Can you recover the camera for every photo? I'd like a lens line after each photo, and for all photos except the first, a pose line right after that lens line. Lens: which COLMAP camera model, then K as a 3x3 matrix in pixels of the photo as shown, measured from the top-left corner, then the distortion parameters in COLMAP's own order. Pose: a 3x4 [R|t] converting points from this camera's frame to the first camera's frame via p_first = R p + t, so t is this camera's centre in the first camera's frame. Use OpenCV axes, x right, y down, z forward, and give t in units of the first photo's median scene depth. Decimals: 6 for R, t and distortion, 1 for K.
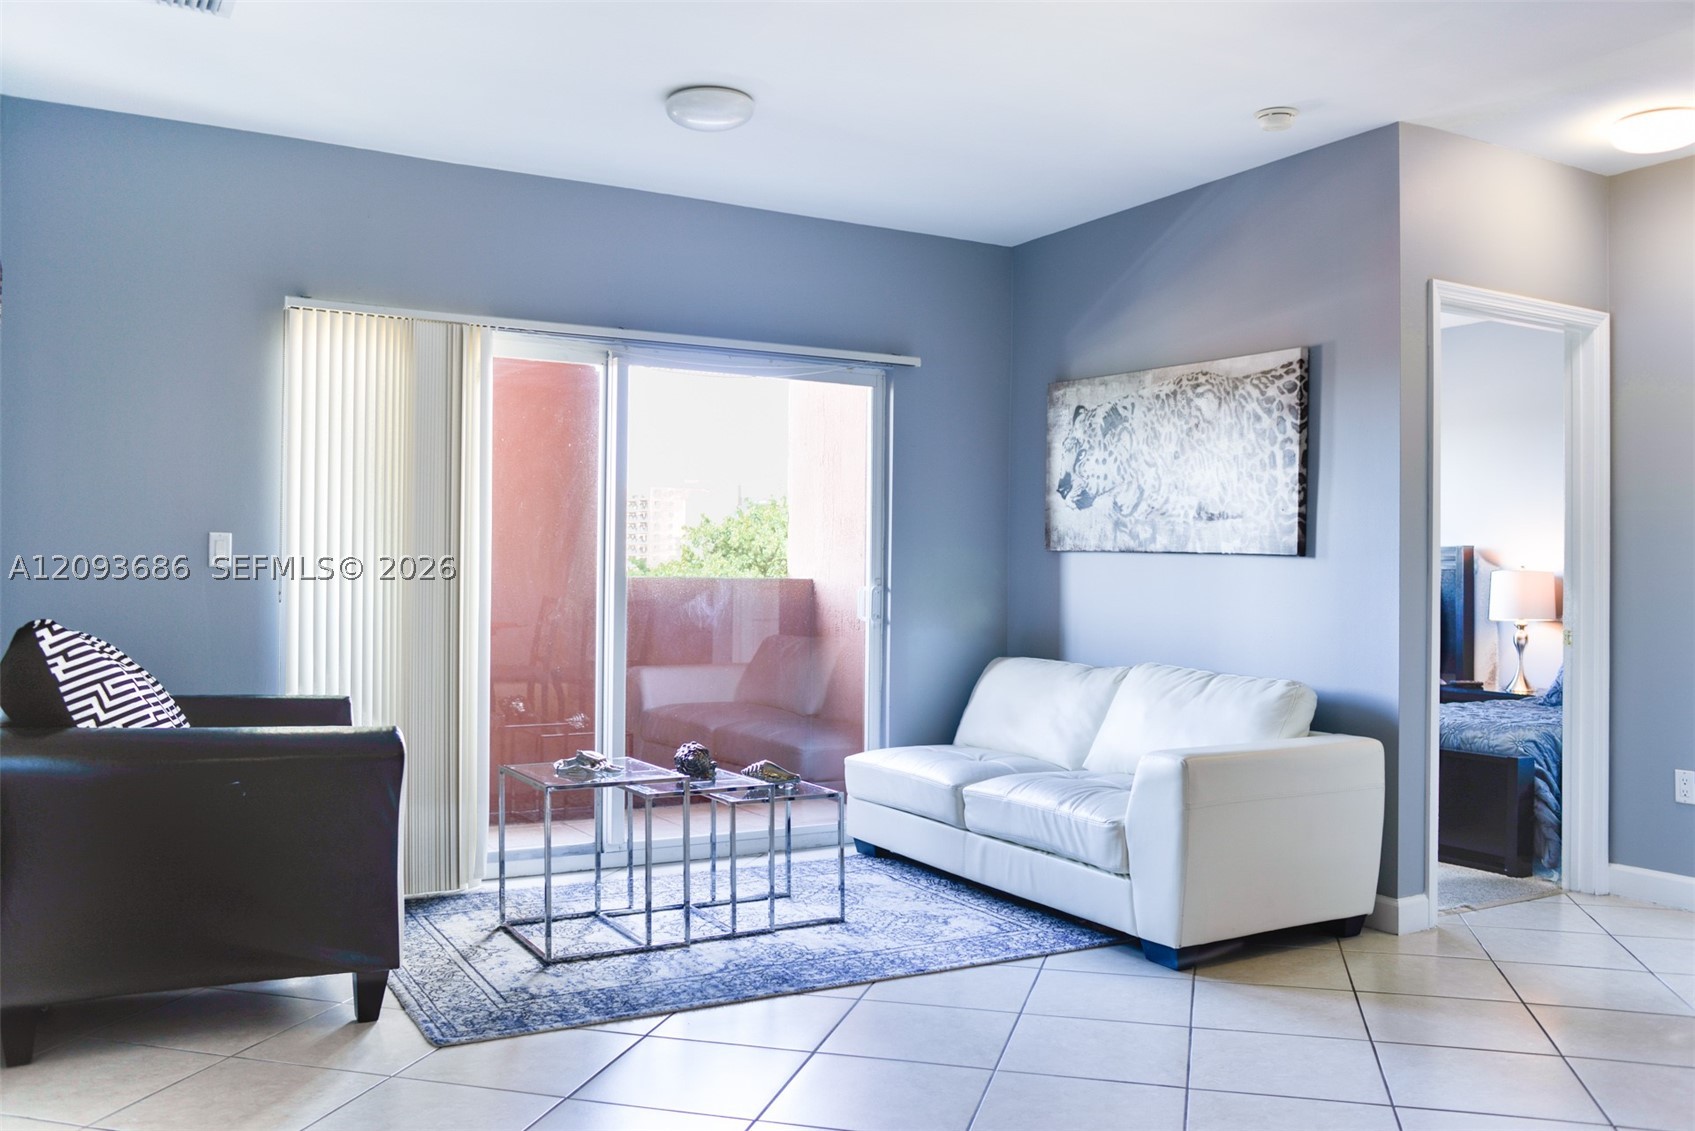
lens RADIAL K [[1398.5, 0, 847.5], [0, 1398.5, 565.5], [0, 0, 1]] dist [-0.052671, 0.003788]
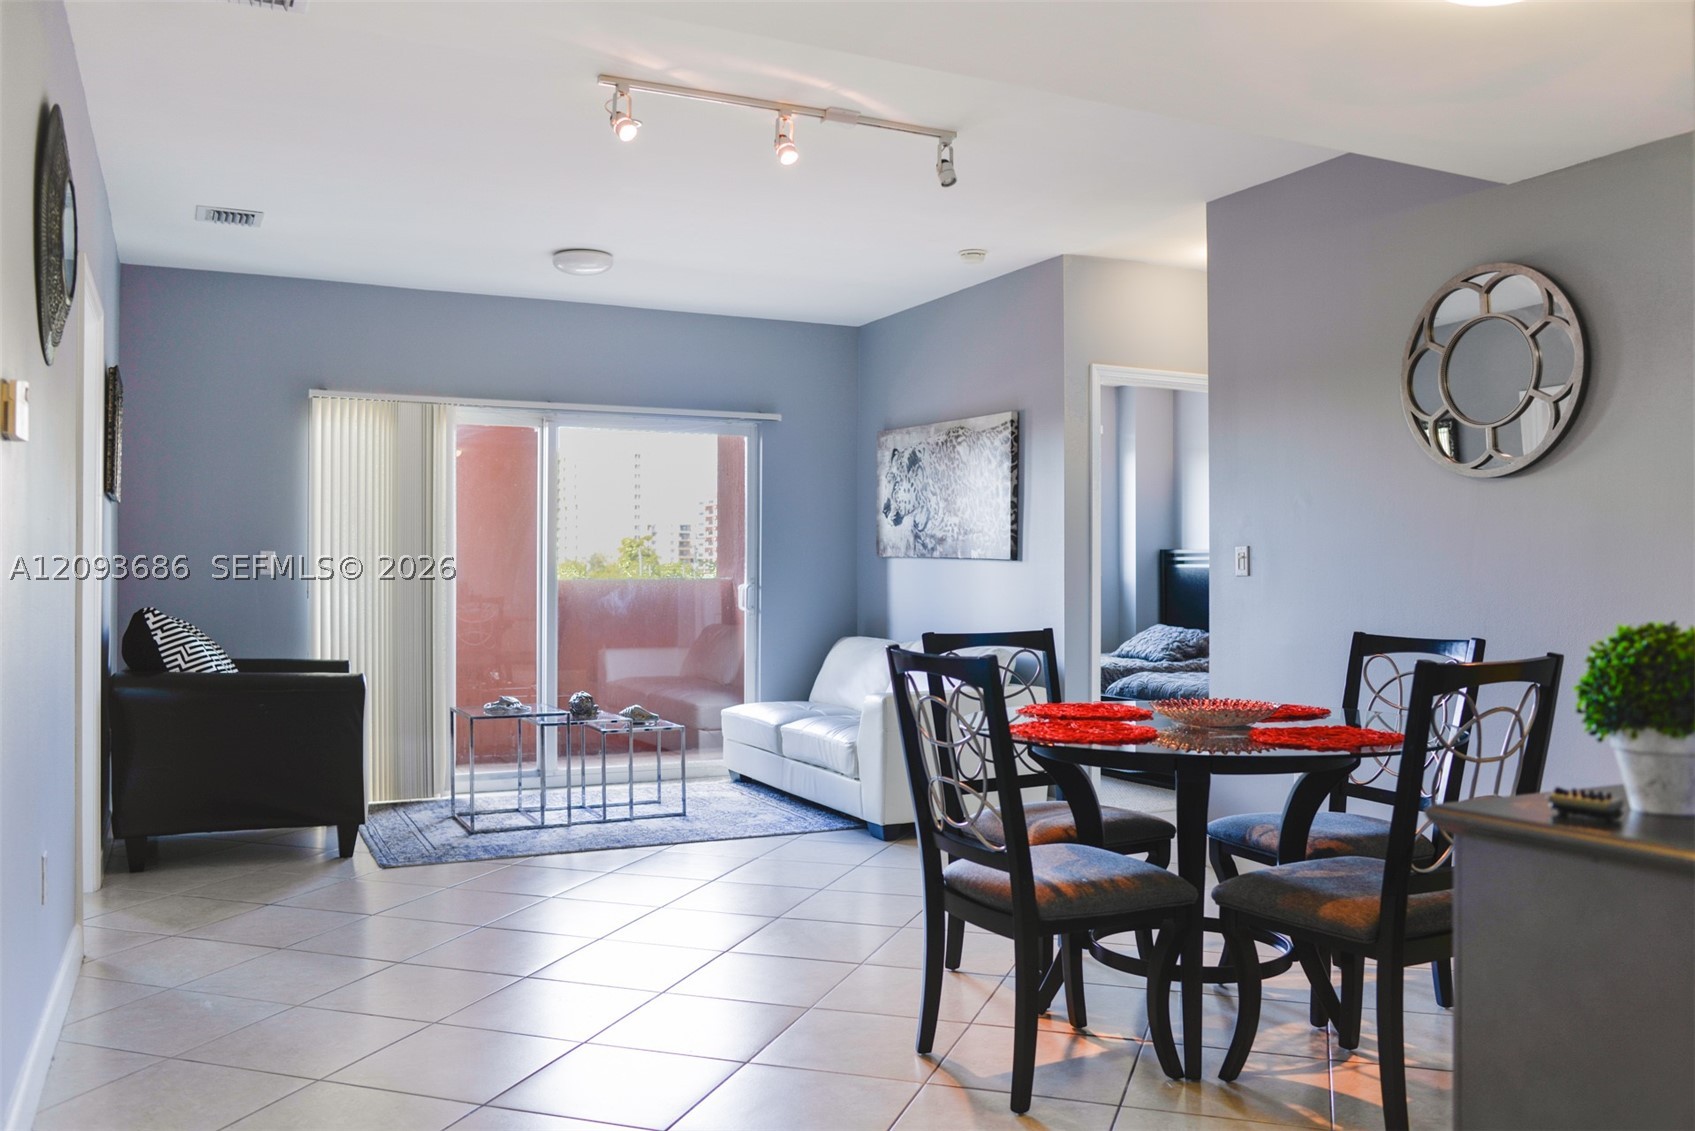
lens RADIAL K [[1398.5, 0, 847.5], [0, 1398.5, 565.5], [0, 0, 1]] dist [-0.052671, 0.003788]
pose [[0.997625, -0.009091, -0.068275, 0.270665], [0.009074, 0.999959, -0.000566, -0.002294], [0.068277, -0.000055, 0.997666, -0.441870]]
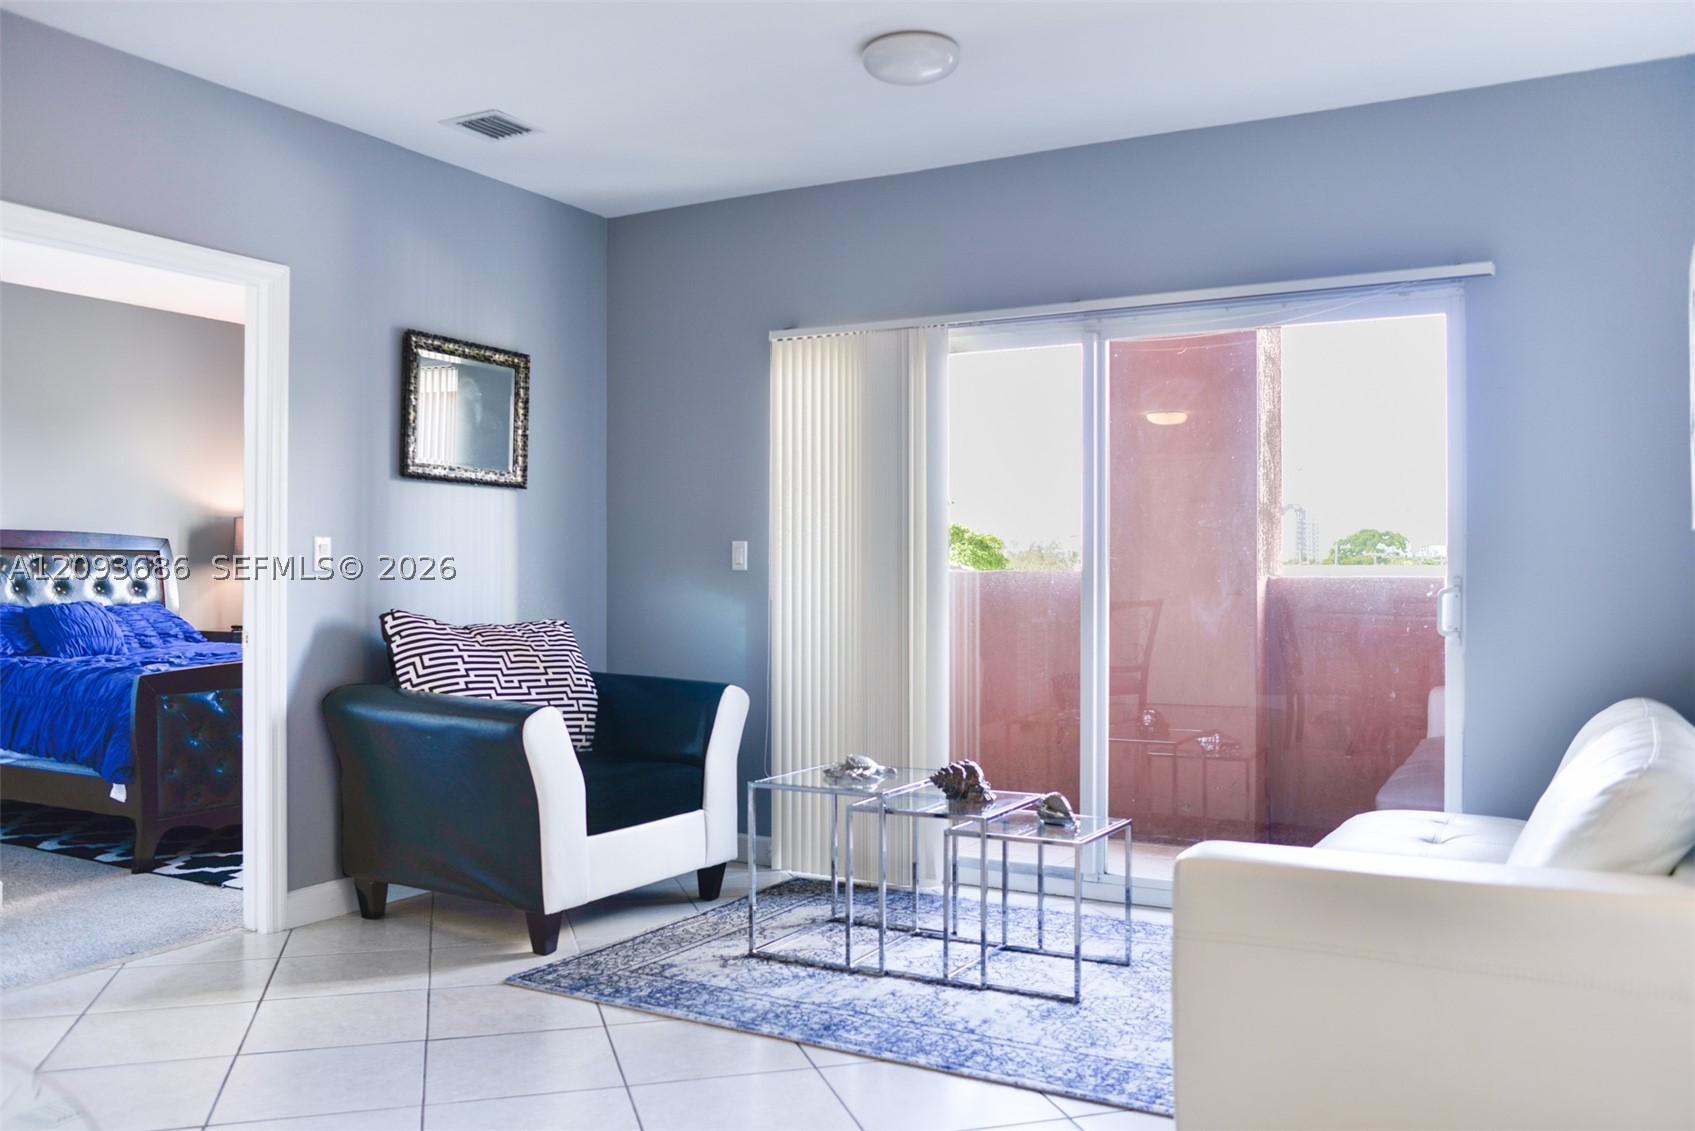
lens RADIAL K [[1398.5, 0, 847.5], [0, 1398.5, 565.5], [0, 0, 1]] dist [-0.052671, 0.003788]
pose [[0.510535, -0.012865, -0.859761, 0.630155], [0.010084, 0.999909, -0.008974, 0.008852], [0.859798, -0.004088, 0.510618, 0.484005]]
